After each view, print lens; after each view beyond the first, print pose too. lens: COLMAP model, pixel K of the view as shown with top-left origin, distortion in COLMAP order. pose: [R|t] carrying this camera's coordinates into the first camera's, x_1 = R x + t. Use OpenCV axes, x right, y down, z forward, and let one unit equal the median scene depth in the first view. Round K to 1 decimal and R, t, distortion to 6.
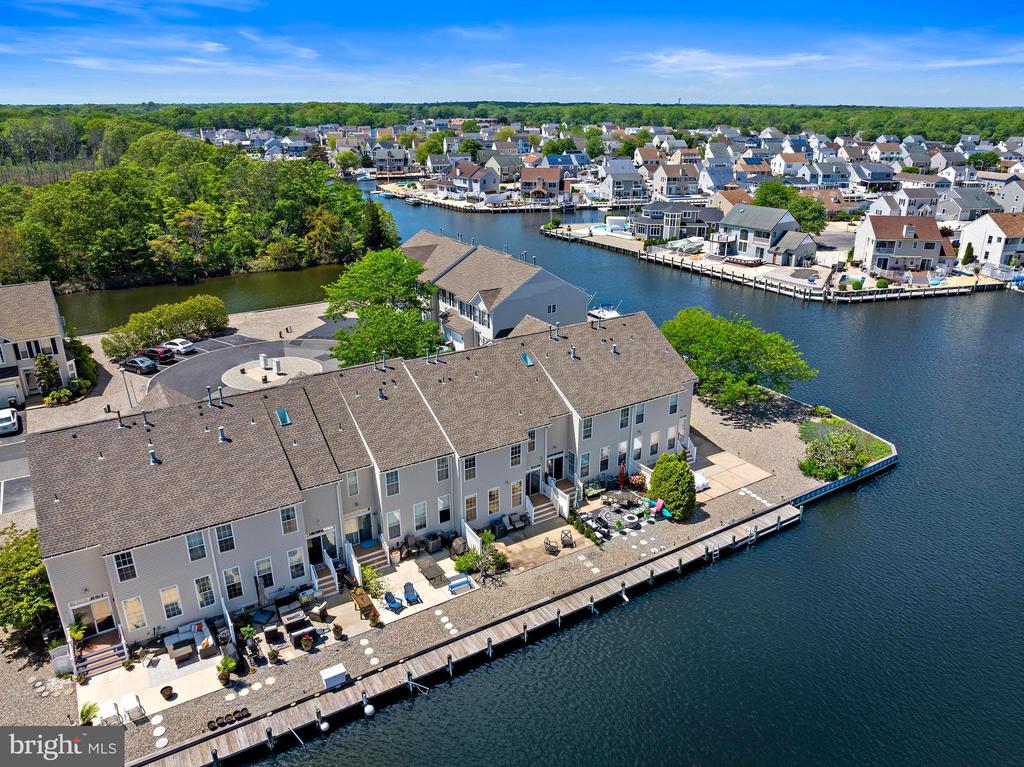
lens RADIAL K [[722.5, 0, 515.3], [0, 722.5, 383.3], [0, 0, 1]] dist [-0.036336, -0.003731]
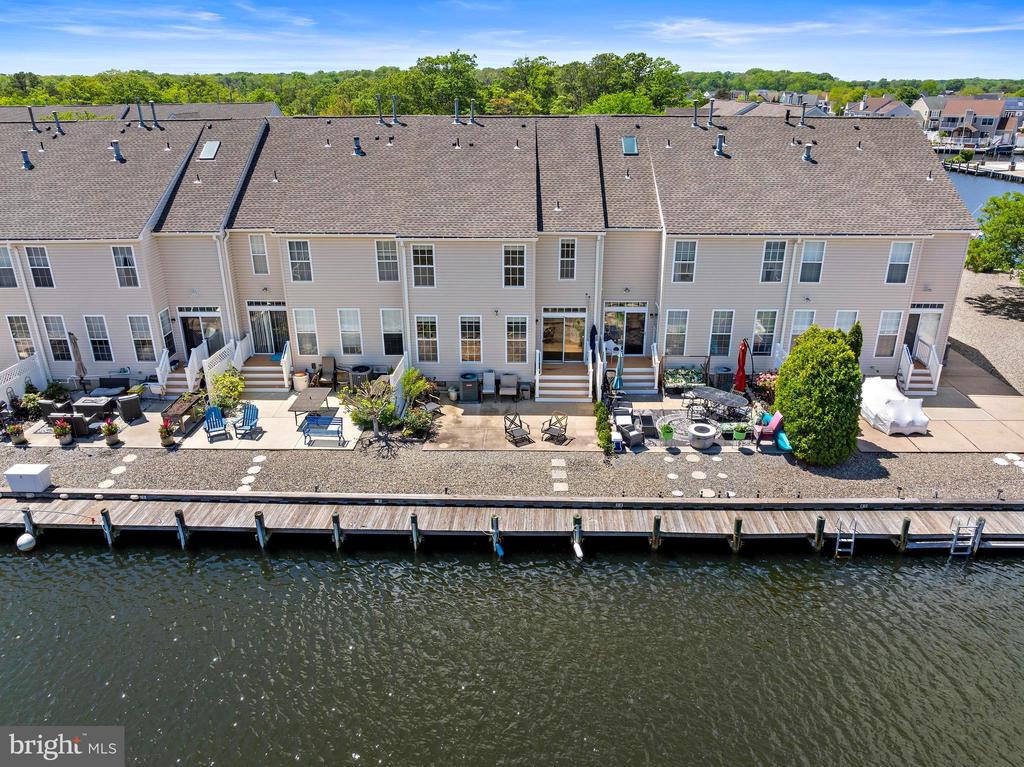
lens RADIAL K [[722.5, 0, 515.3], [0, 722.5, 383.3], [0, 0, 1]] dist [-0.036336, -0.003731]
pose [[0.835291, 0.205925, -0.509788, 0.281771], [-0.195030, 0.977891, 0.075454, 0.132980], [0.514055, 0.036398, 0.856985, 0.463594]]
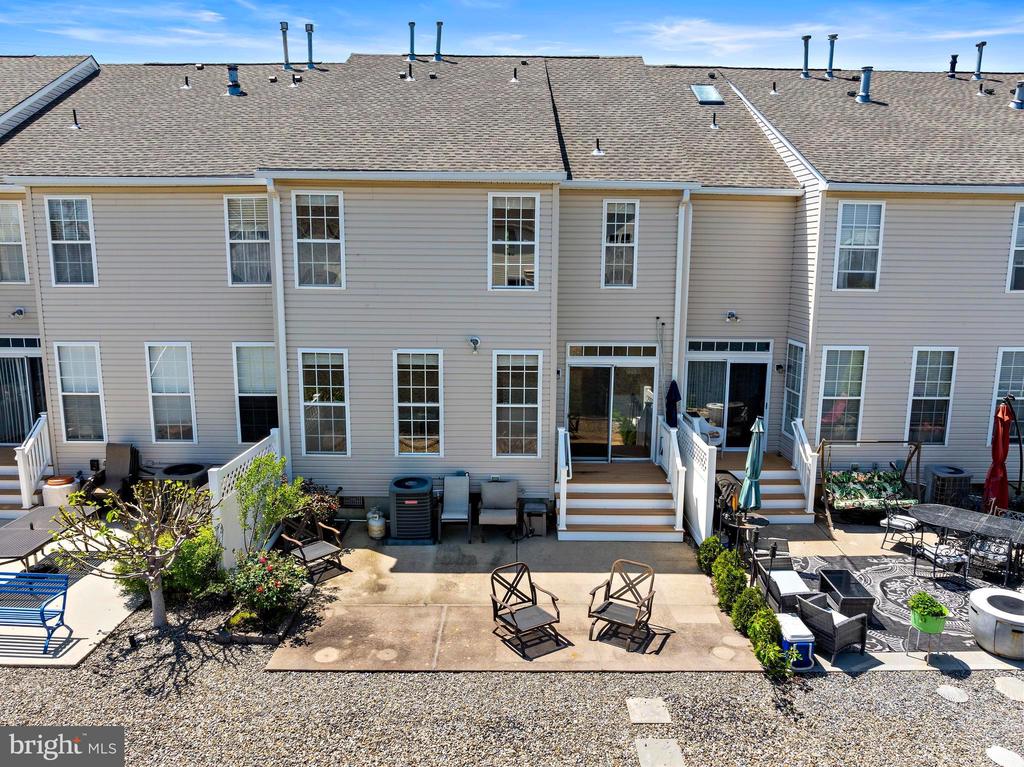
lens RADIAL K [[722.5, 0, 515.3], [0, 722.5, 383.3], [0, 0, 1]] dist [-0.036336, -0.003731]
pose [[0.849982, 0.096902, -0.517824, 0.130576], [-0.196779, 0.970191, -0.141448, 0.169841], [0.488681, 0.222125, 0.843713, 0.710008]]
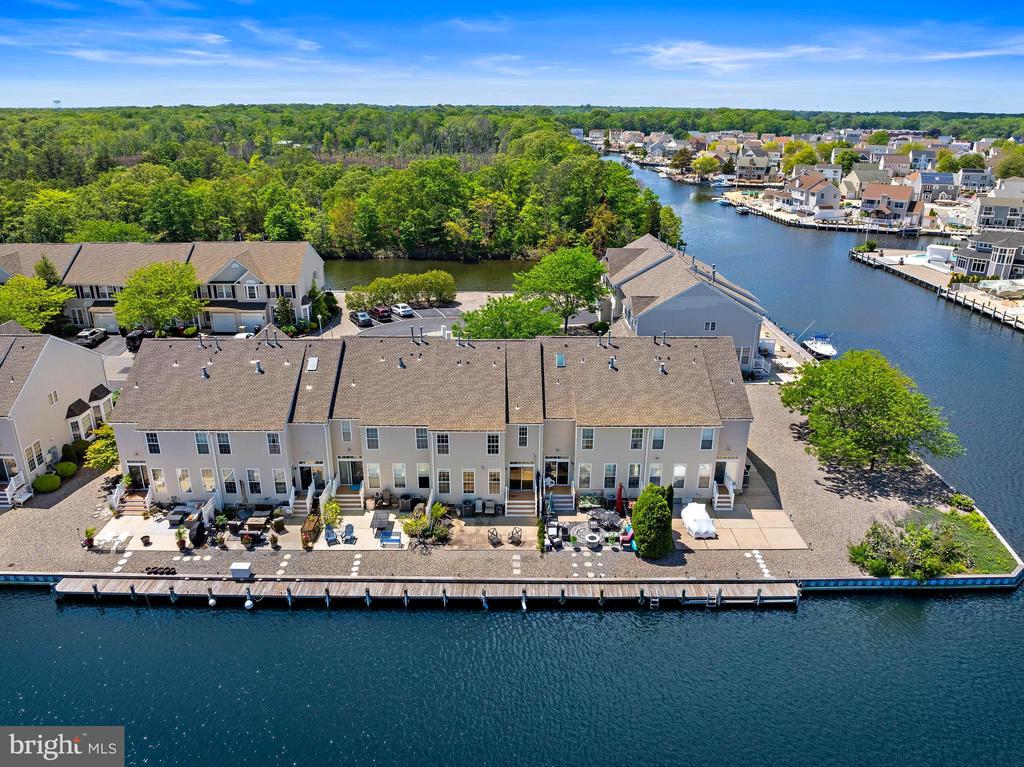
lens RADIAL K [[722.5, 0, 515.3], [0, 722.5, 383.3], [0, 0, 1]] dist [-0.036336, -0.003731]
pose [[0.850740, 0.191195, -0.489577, 0.468650], [-0.194661, 0.979865, 0.044404, -0.034301], [0.488209, 0.057526, 0.870829, 0.096776]]
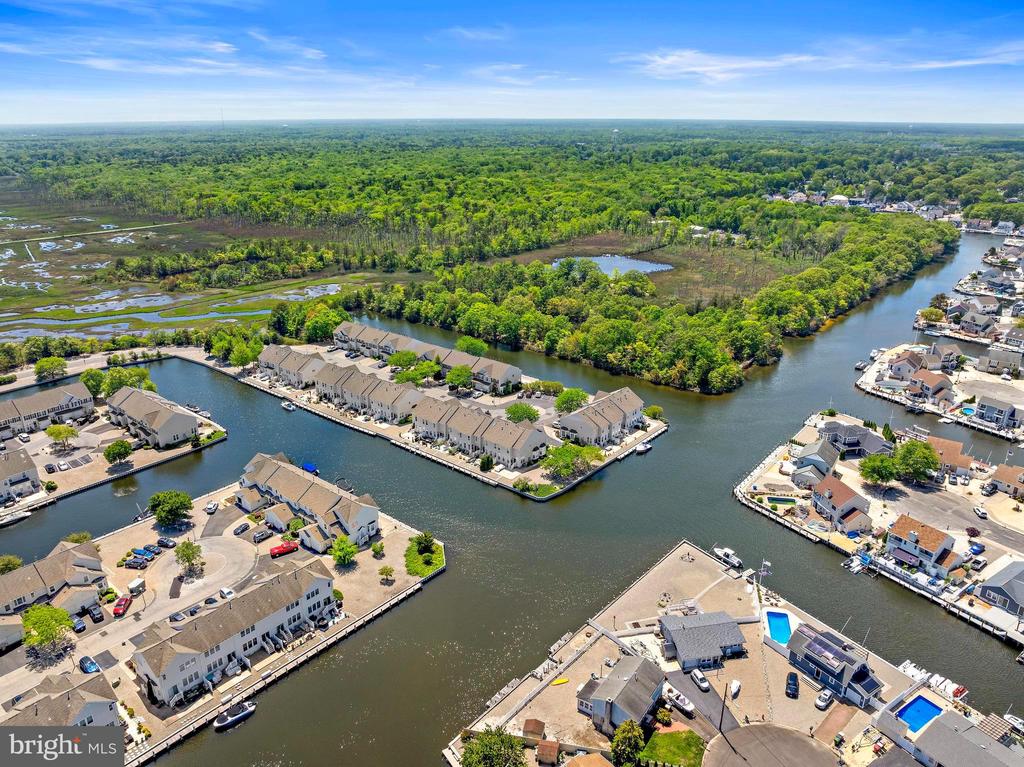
lens RADIAL K [[722.5, 0, 515.3], [0, 722.5, 383.3], [0, 0, 1]] dist [-0.036336, -0.003731]
pose [[0.311651, 0.328249, -0.891698, 3.708818], [-0.343582, 0.913868, 0.216327, -1.196453], [0.885904, 0.238953, 0.397588, -0.597289]]
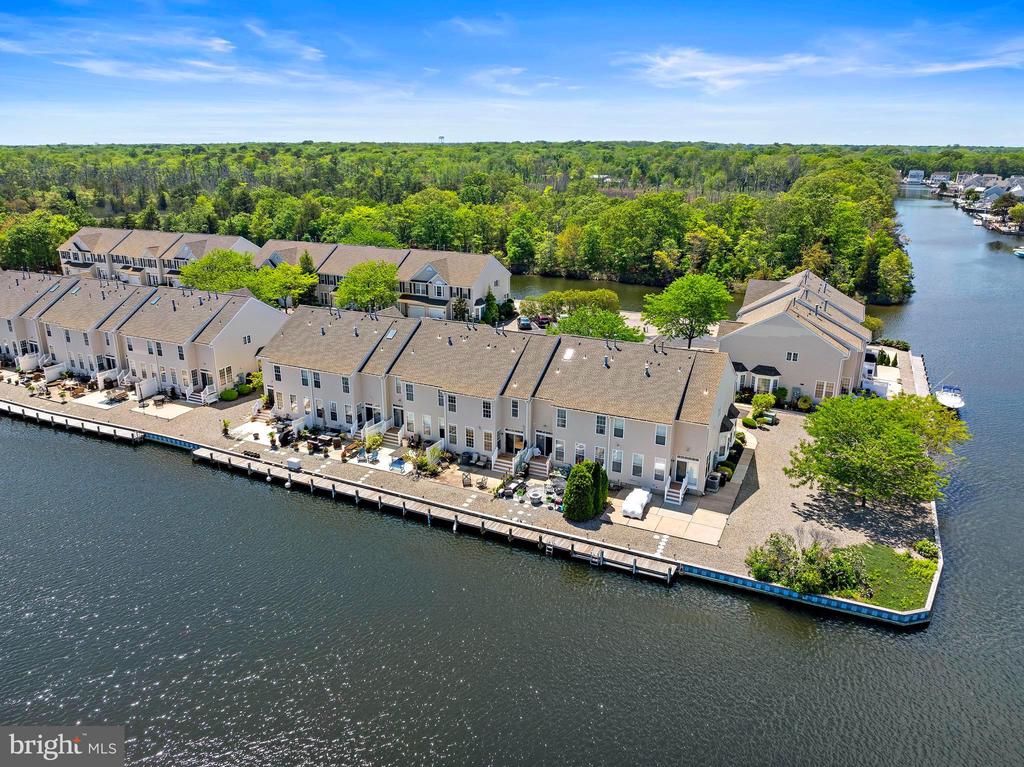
lens RADIAL K [[722.5, 0, 515.3], [0, 722.5, 383.3], [0, 0, 1]] dist [-0.036336, -0.003731]
pose [[0.533832, 0.266218, -0.802590, 0.955156], [-0.307919, 0.945182, 0.108707, -0.091692], [0.787533, 0.189101, 0.586542, 0.243373]]
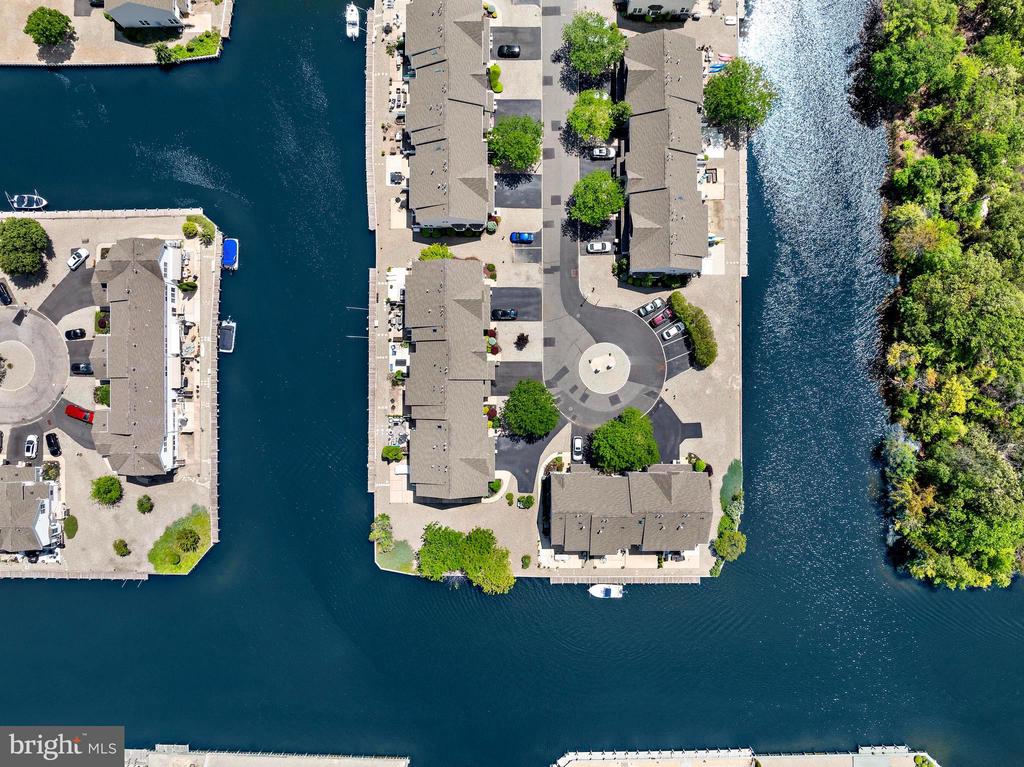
lens RADIAL K [[722.5, 0, 515.3], [0, 722.5, 383.3], [0, 0, 1]] dist [-0.036336, -0.003731]
pose [[-0.527633, 0.849104, -0.025019, -0.184755], [-0.307654, -0.163557, 0.937336, -2.486819], [0.791803, 0.502267, 0.347528, 0.266191]]
